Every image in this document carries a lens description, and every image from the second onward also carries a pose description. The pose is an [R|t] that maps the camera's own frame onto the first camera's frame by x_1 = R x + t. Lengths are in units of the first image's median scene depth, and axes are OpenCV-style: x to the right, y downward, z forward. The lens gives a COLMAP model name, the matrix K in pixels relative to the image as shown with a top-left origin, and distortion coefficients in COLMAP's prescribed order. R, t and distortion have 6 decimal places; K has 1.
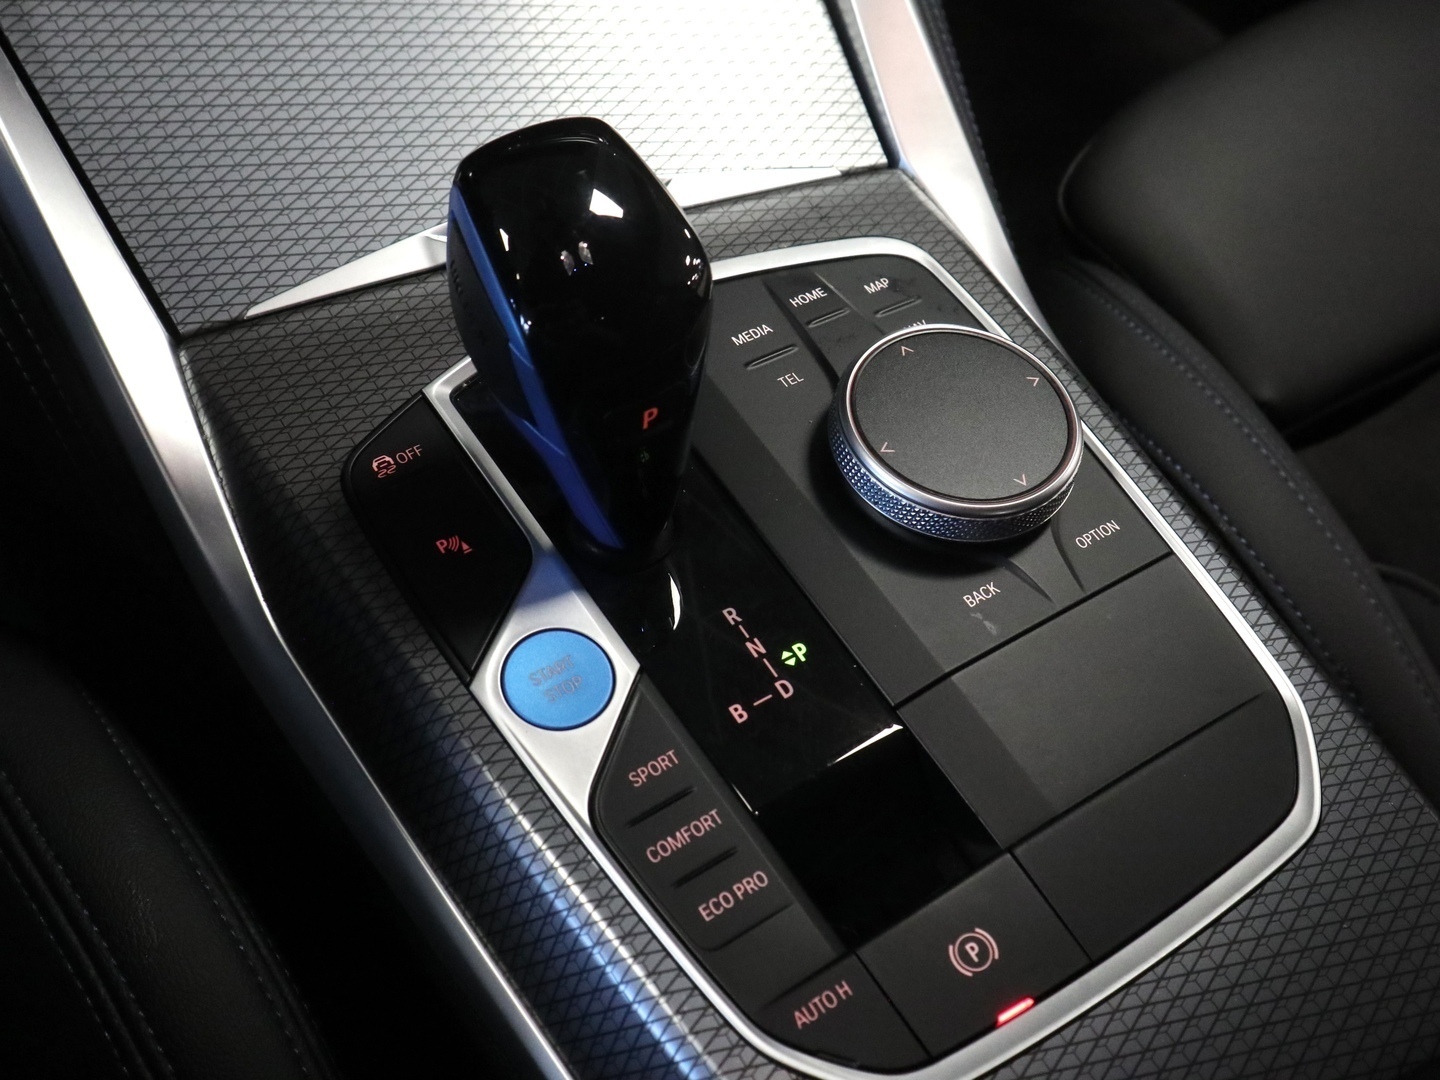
lens RADIAL K [[1289.0, 0, 720.0], [0, 1289.0, 540.0], [0, 0, 1]] dist [0.001483, 0.000504]
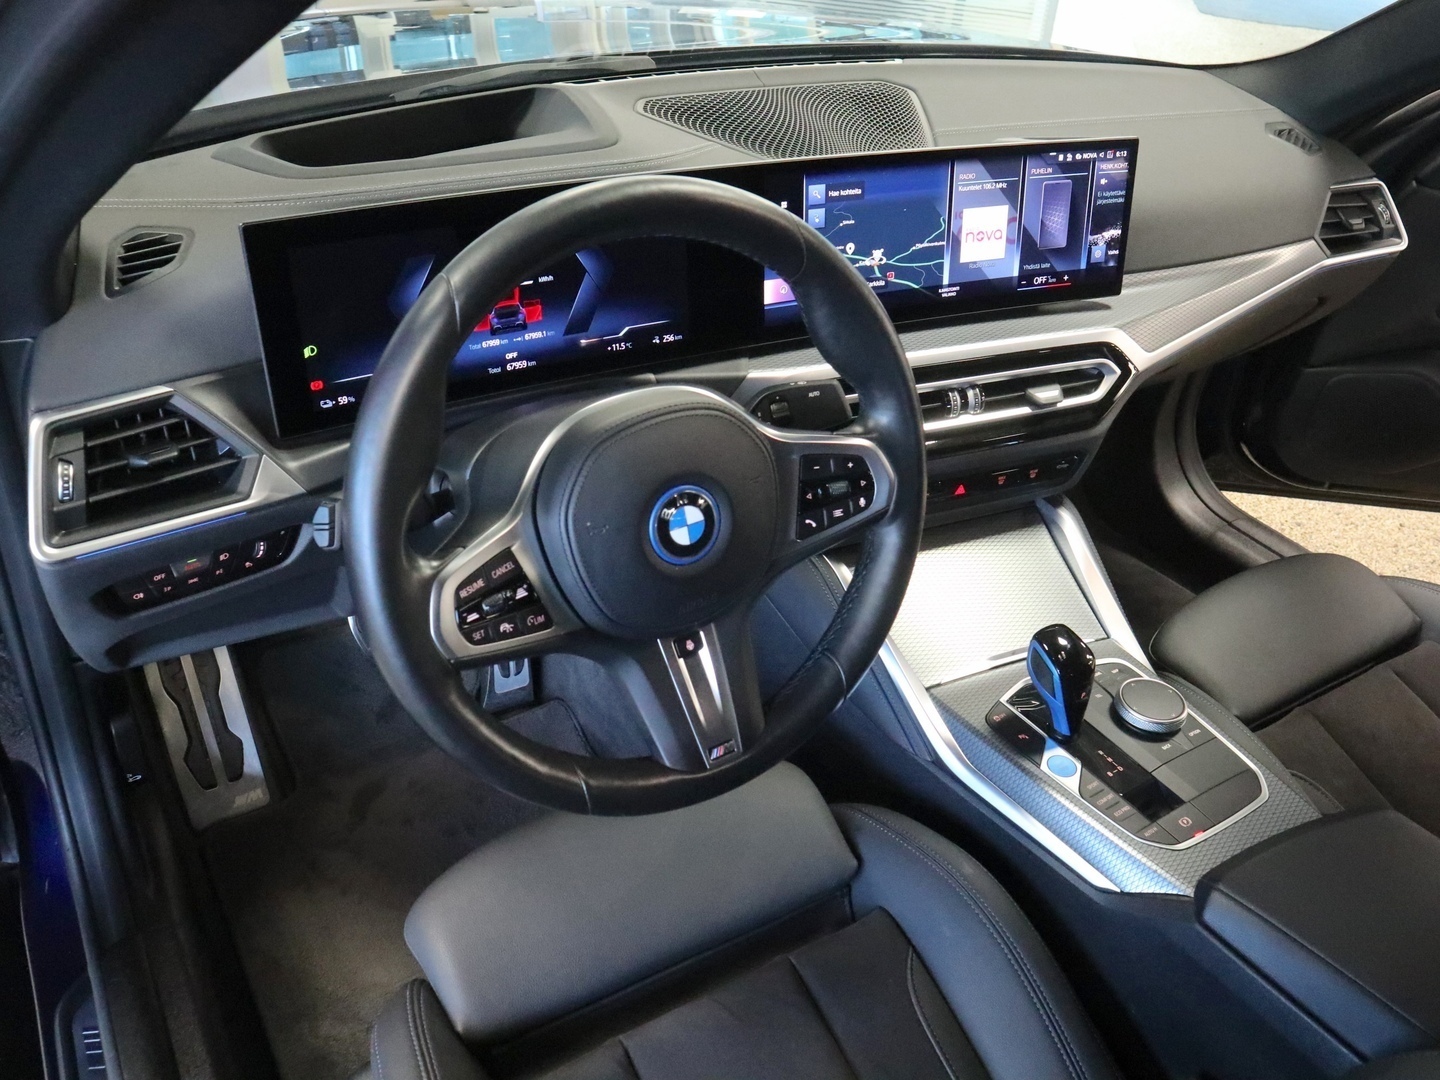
lens RADIAL K [[1266.7, 0, 720.0], [0, 1266.7, 540.0], [0, 0, 1]] dist [-0.006388, -0.000756]
pose [[0.999379, -0.033884, 0.009658, -1.102566], [0.034930, 0.916890, -0.397608, 0.910021], [0.004618, 0.397699, 0.917505, -2.587238]]
